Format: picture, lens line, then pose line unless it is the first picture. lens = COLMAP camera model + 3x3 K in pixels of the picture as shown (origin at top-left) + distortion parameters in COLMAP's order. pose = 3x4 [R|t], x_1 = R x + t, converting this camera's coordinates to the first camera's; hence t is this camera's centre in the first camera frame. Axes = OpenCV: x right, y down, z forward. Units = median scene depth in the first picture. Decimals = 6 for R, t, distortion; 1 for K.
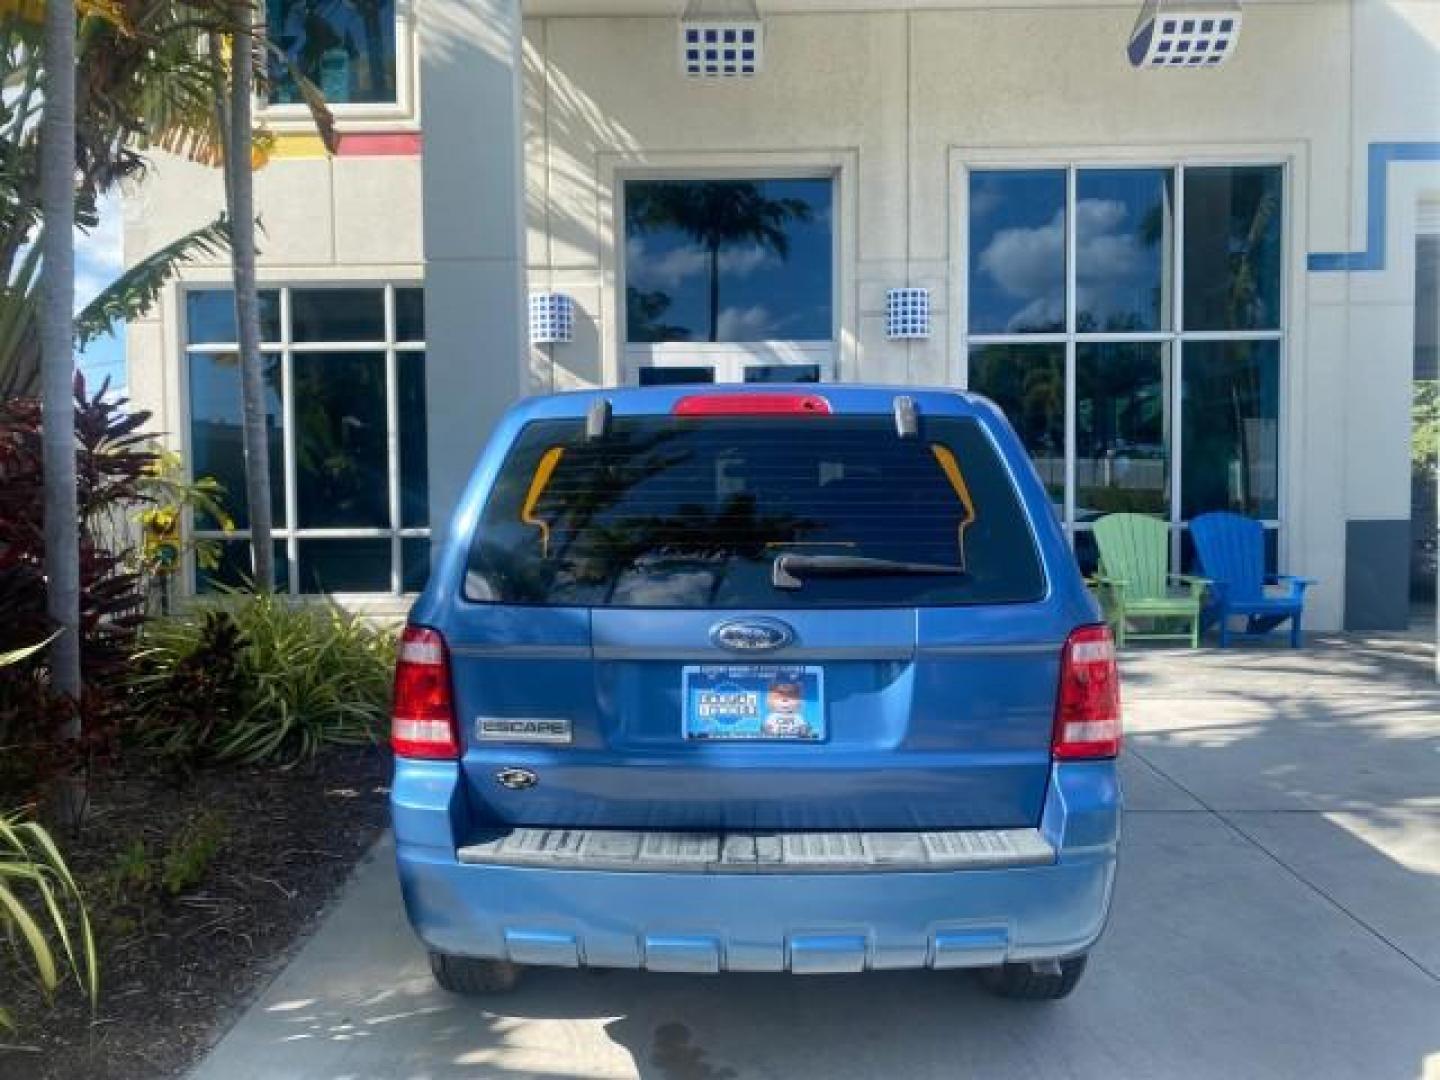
lens RADIAL K [[1119.1, 0, 725.0], [0, 1119.1, 528.0], [0, 0, 1]] dist [0.005967, -0.004369]
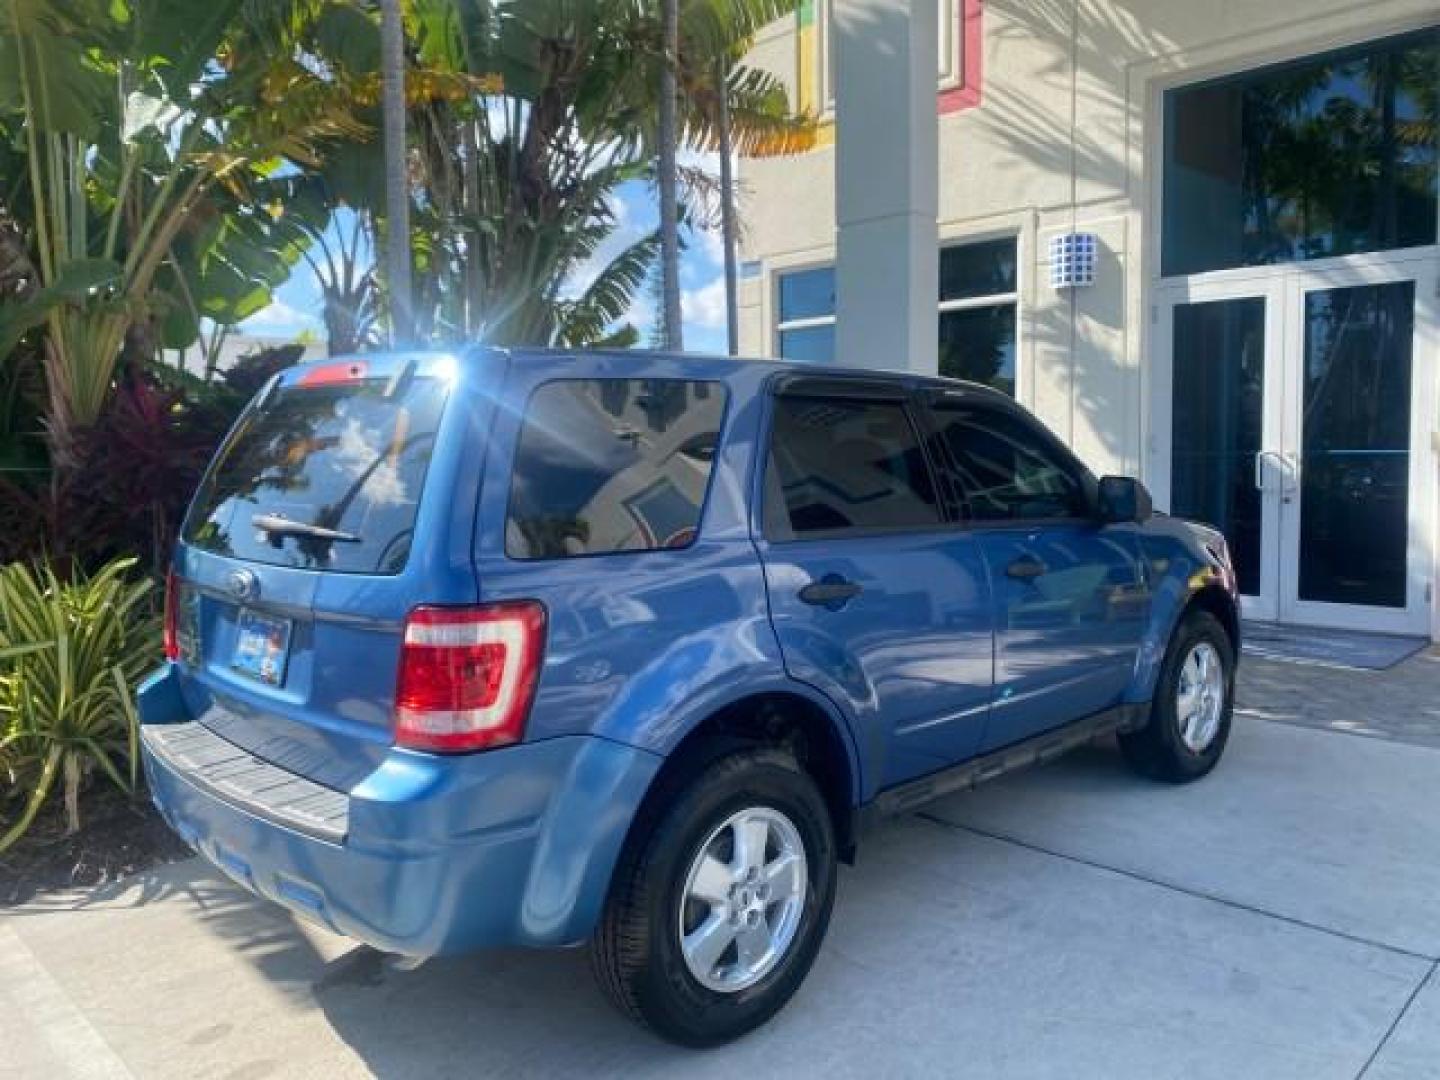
lens RADIAL K [[1104.9, 0, 719.0], [0, 1104.9, 534.3], [0, 0, 1]] dist [0.010394, -0.002270]
pose [[0.711770, 0.055282, -0.700234, 0.336067], [-0.022525, 0.998182, 0.055909, -0.007652], [0.702051, -0.024021, 0.711721, 0.162662]]
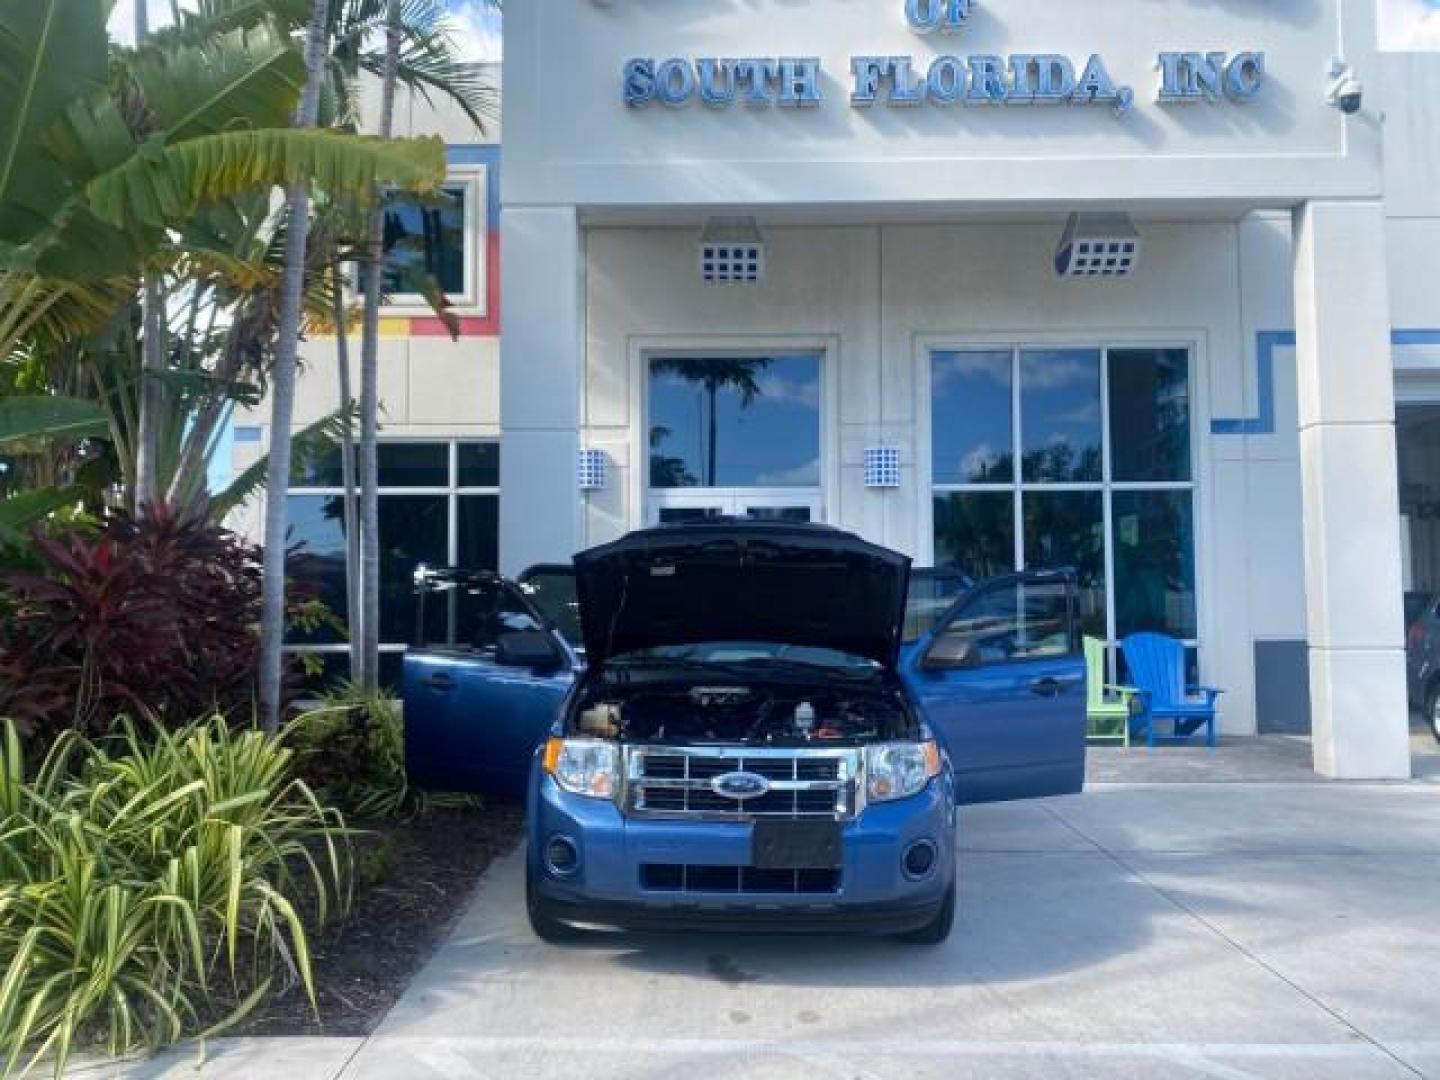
lens RADIAL K [[1112.5, 0, 723.6], [0, 1112.5, 530.9], [0, 0, 1]] dist [0.058285, -0.002170]
pose [[0.999971, 0.004474, 0.006222, -0.018333], [-0.003776, 0.994141, -0.108021, 0.010557], [-0.006669, 0.107994, 0.994129, -0.223300]]
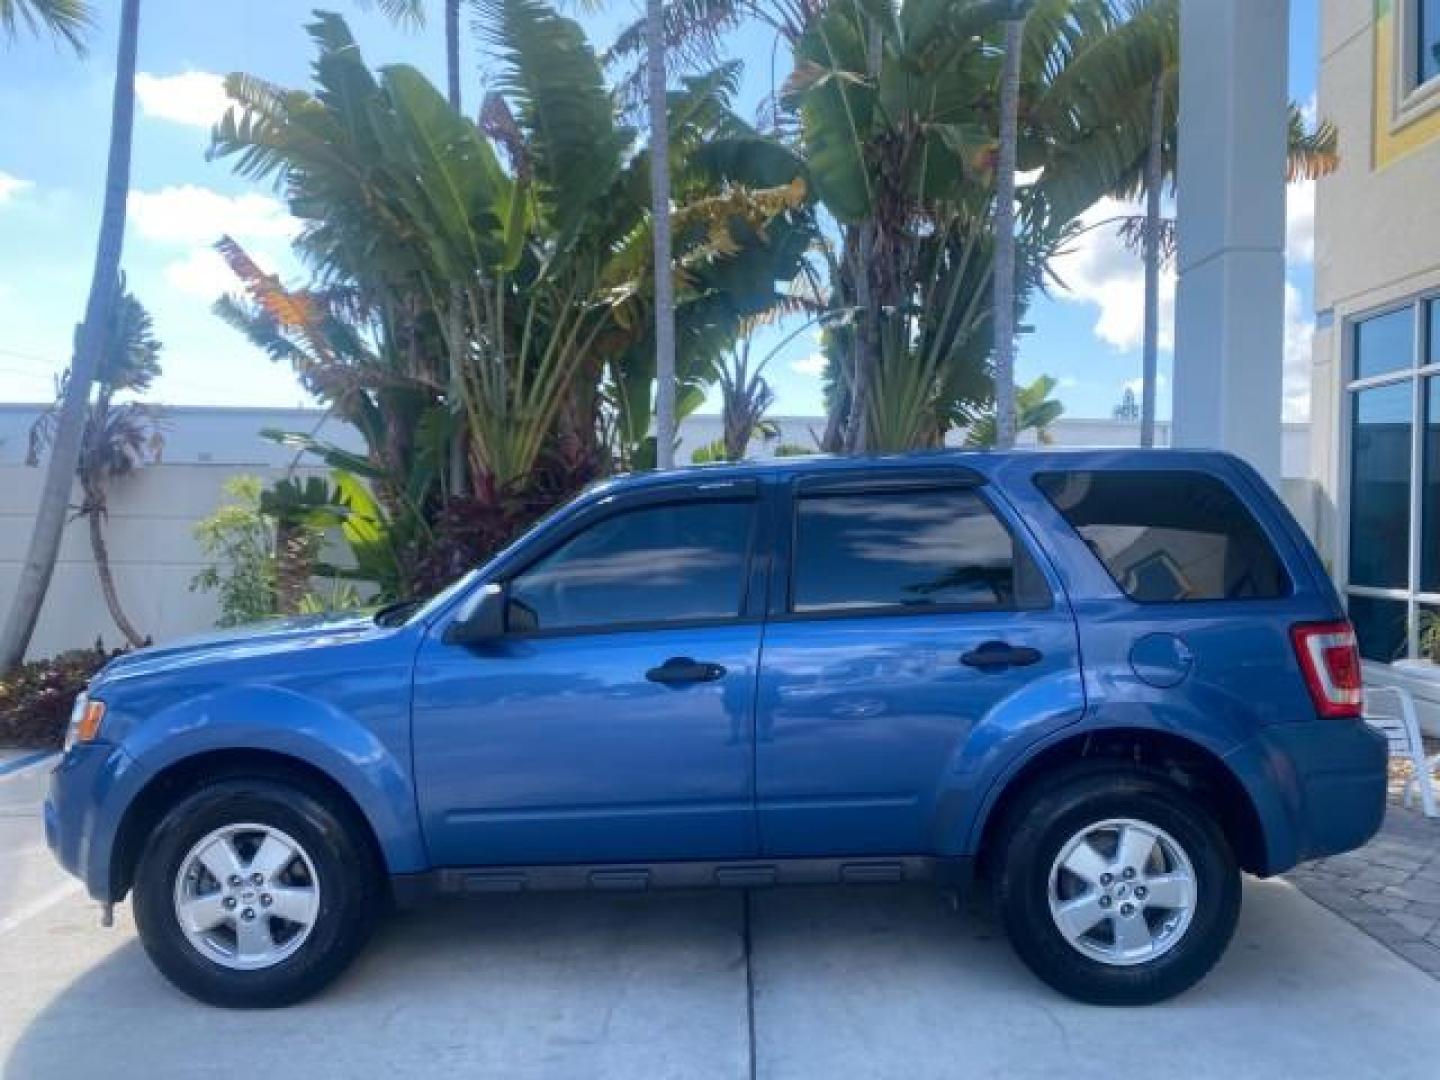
lens RADIAL K [[1115.2, 0, 717.9], [0, 1115.2, 529.1], [0, 0, 1]] dist [0.006920, -0.003317]
pose [[0.004445, 0.020843, -0.999773, 0.516692], [-0.058156, 0.998096, 0.020549, -0.035028], [0.998298, 0.058052, 0.005648, 0.564751]]
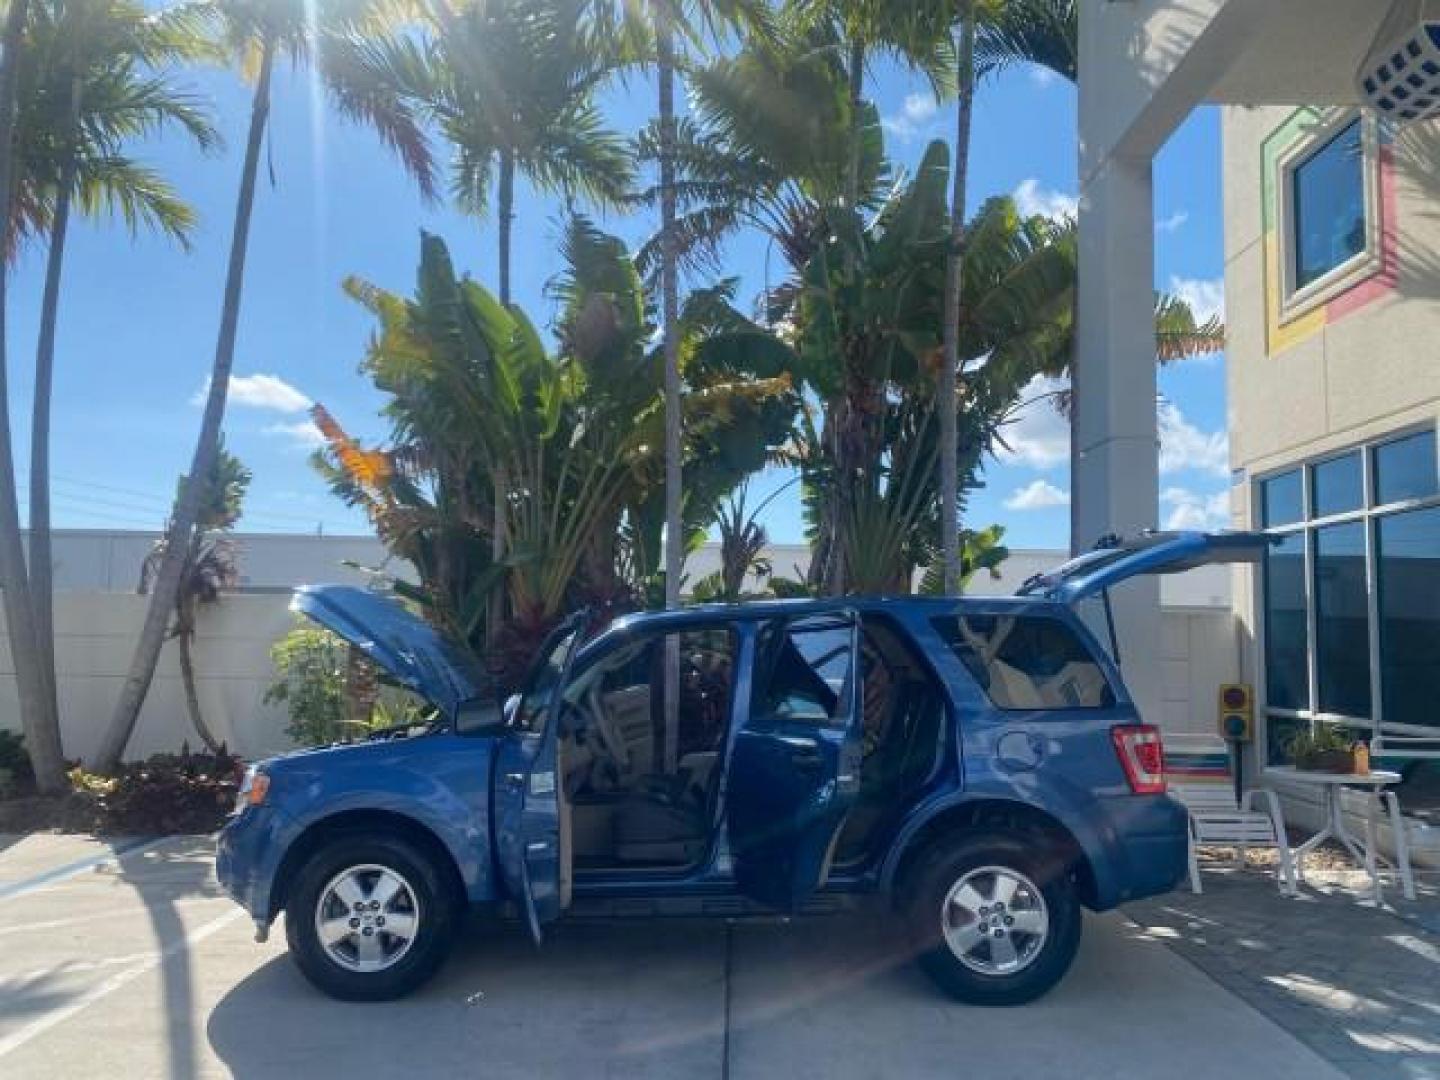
lens RADIAL K [[1112.6, 0, 719.2], [0, 1112.6, 523.6], [0, 0, 1]] dist [0.013590, -0.011444]
pose [[-0.003720, -0.092066, -0.995746, 0.696690], [-0.065836, 0.993615, -0.091624, -0.042327], [0.997824, 0.065215, -0.009758, 0.574683]]
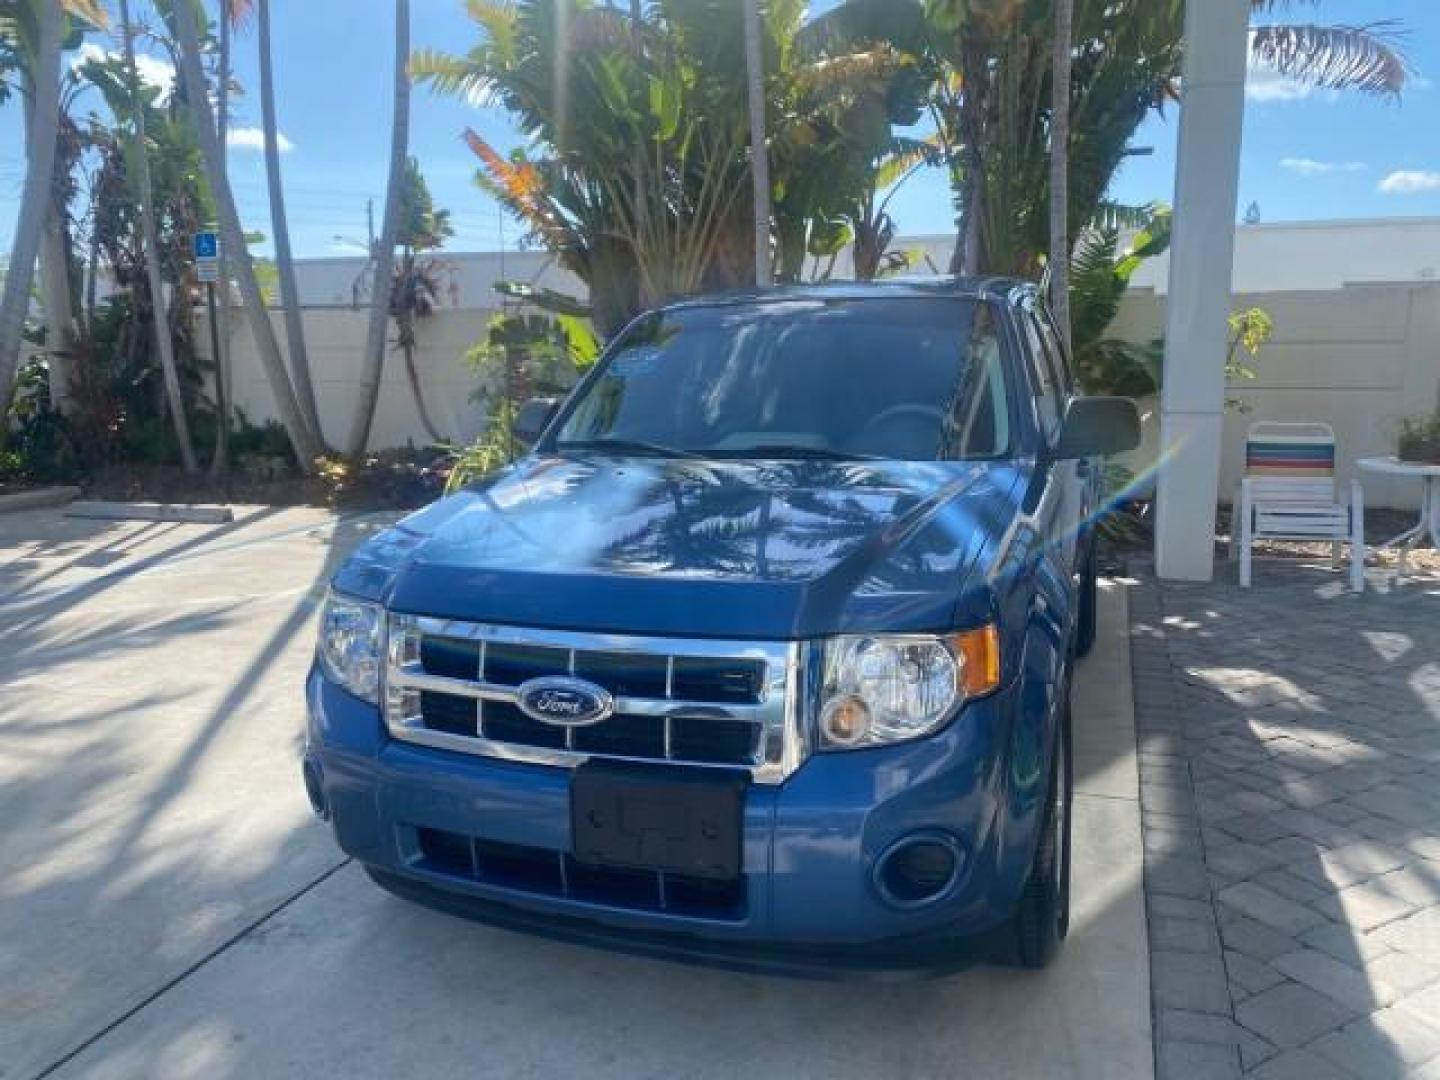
lens RADIAL K [[1104.9, 0, 719.0], [0, 1104.9, 534.3], [0, 0, 1]] dist [0.010394, -0.002270]
pose [[-0.319791, 0.178023, -0.930613, 0.692559], [-0.030170, 0.979779, 0.197796, -0.049809], [0.947008, 0.091330, -0.307954, 0.823059]]
